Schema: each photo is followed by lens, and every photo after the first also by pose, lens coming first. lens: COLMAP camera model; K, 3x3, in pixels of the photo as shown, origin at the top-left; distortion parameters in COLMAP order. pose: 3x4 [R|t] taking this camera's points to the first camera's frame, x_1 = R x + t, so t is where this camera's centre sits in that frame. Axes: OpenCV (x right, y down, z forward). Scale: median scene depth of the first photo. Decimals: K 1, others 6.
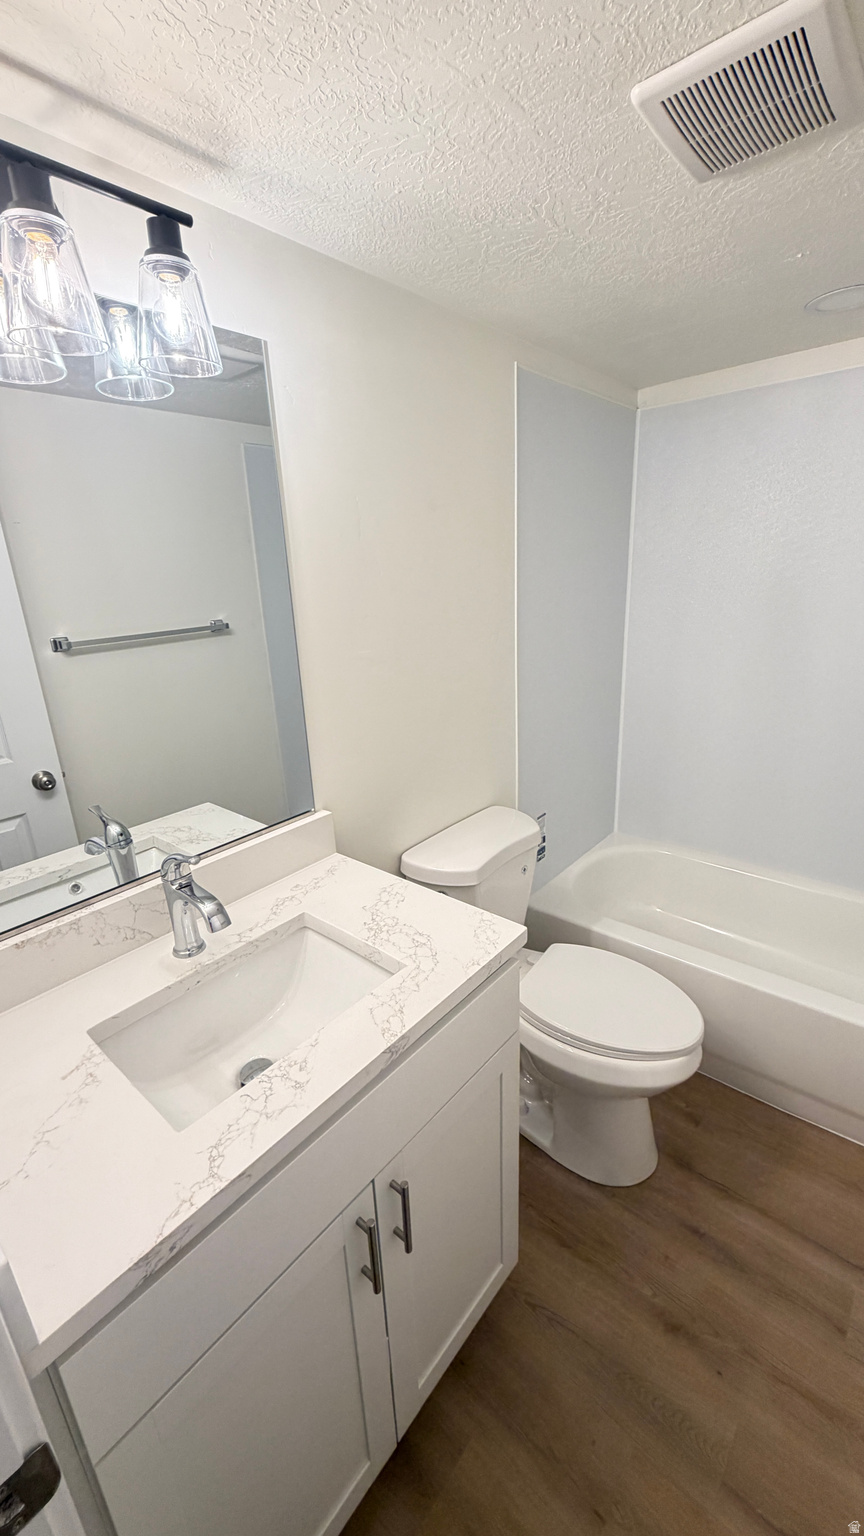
lens RADIAL K [[607.2, 0, 434.1], [0, 607.2, 763.9], [0, 0, 1]] dist [0.000682, 0.000082]
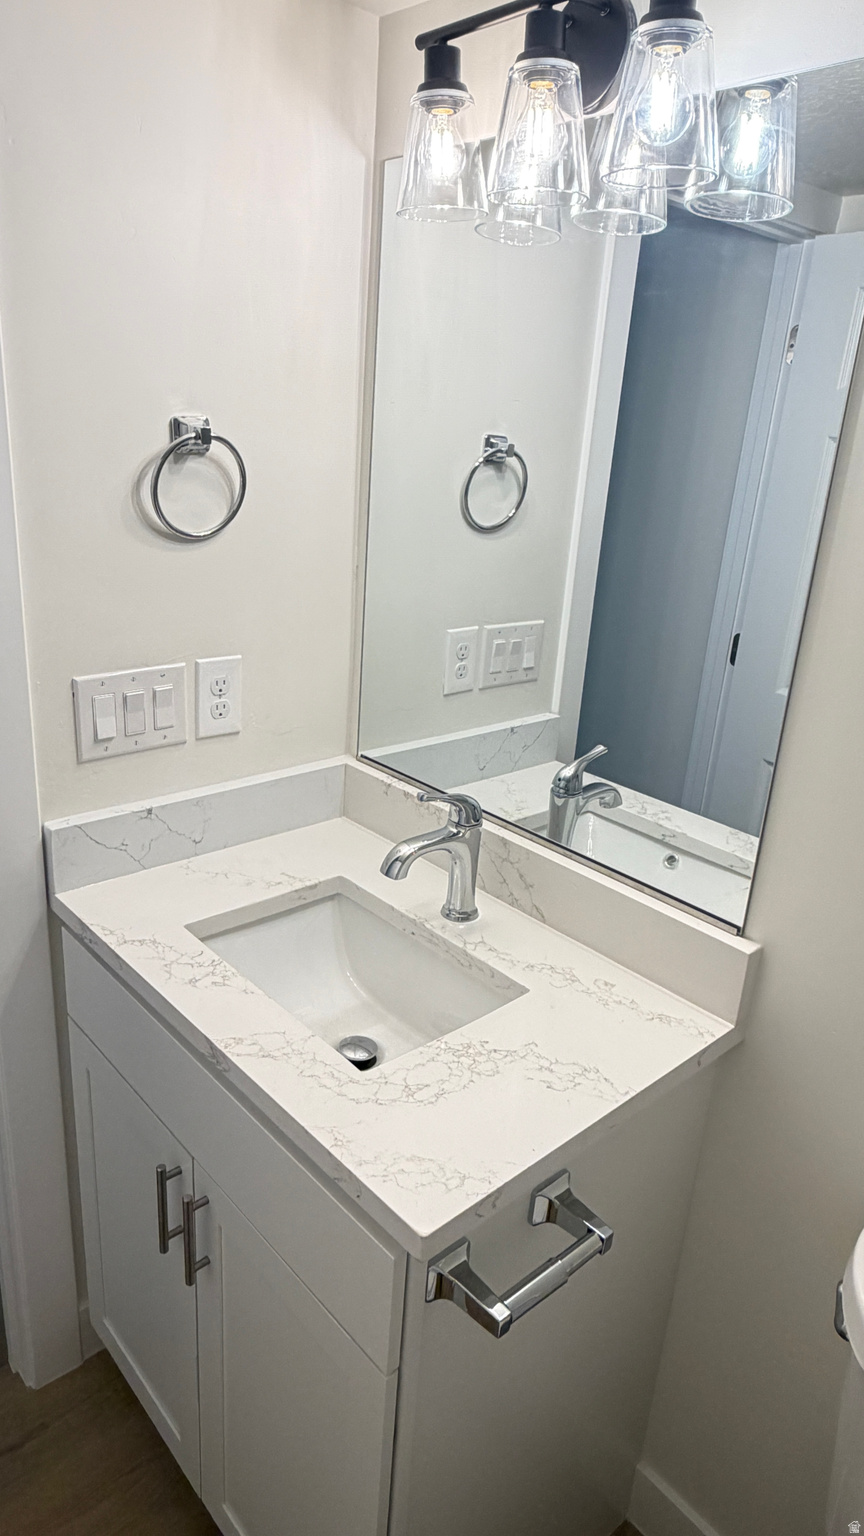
lens RADIAL K [[962.8, 0, 432.9], [0, 962.8, 773.5], [0, 0, 1]] dist [-0.025937, -0.000369]
pose [[-0.127442, 0.375332, -0.918087, 0.746741], [-0.360342, 0.844866, 0.395418, -0.368504], [0.924074, 0.381218, 0.027577, 0.866794]]
